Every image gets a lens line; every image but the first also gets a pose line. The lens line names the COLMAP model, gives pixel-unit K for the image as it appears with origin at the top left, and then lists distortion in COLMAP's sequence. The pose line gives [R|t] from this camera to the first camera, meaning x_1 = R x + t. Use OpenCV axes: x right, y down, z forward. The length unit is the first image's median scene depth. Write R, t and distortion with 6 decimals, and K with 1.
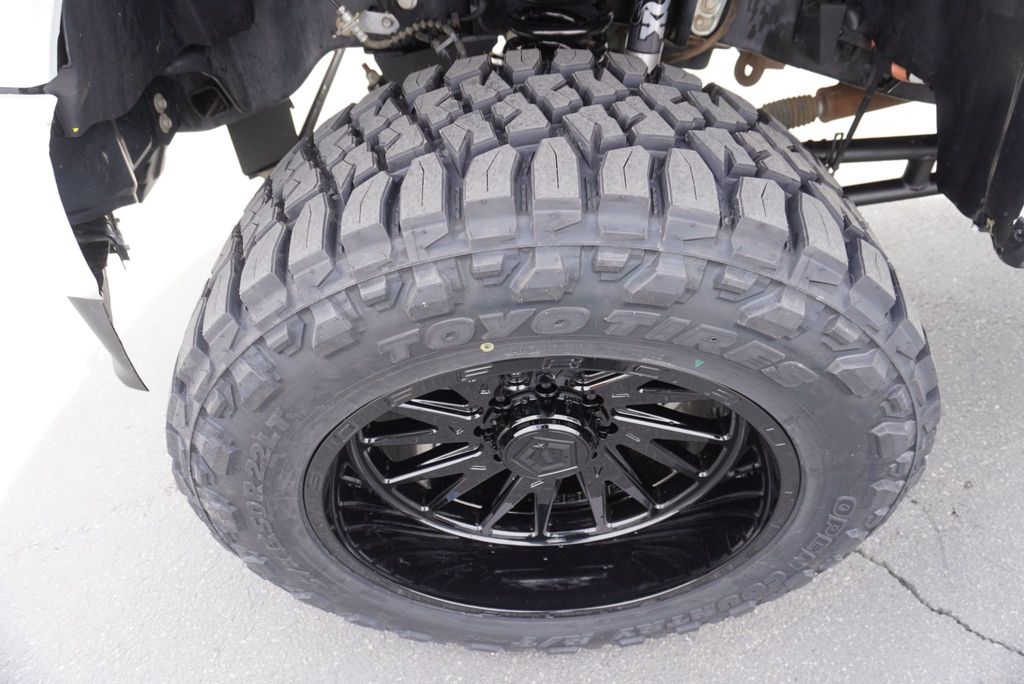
lens RADIAL K [[680.9, 0, 512.0], [0, 680.9, 342.0], [0, 0, 1]] dist [-0.027898, 0.026395]
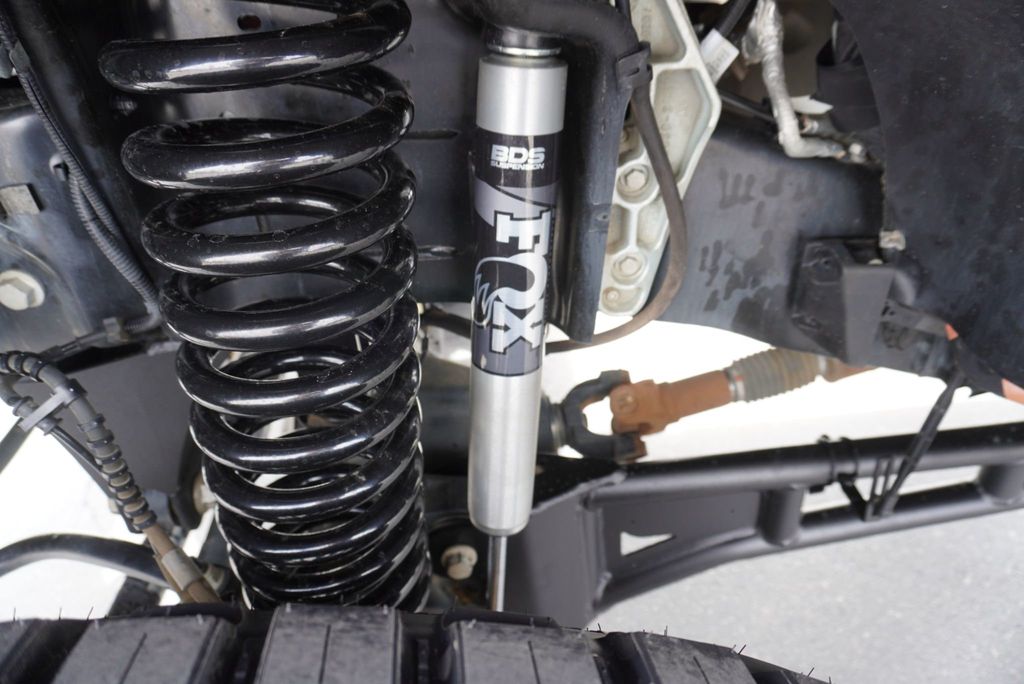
lens RADIAL K [[680.9, 0, 512.0], [0, 680.9, 342.0], [0, 0, 1]] dist [-0.027898, 0.026395]
pose [[0.996642, -0.058339, 0.057463, 0.165098], [0.068298, 0.979348, -0.190298, -0.340427], [-0.045174, 0.193584, 0.980043, 0.490018]]
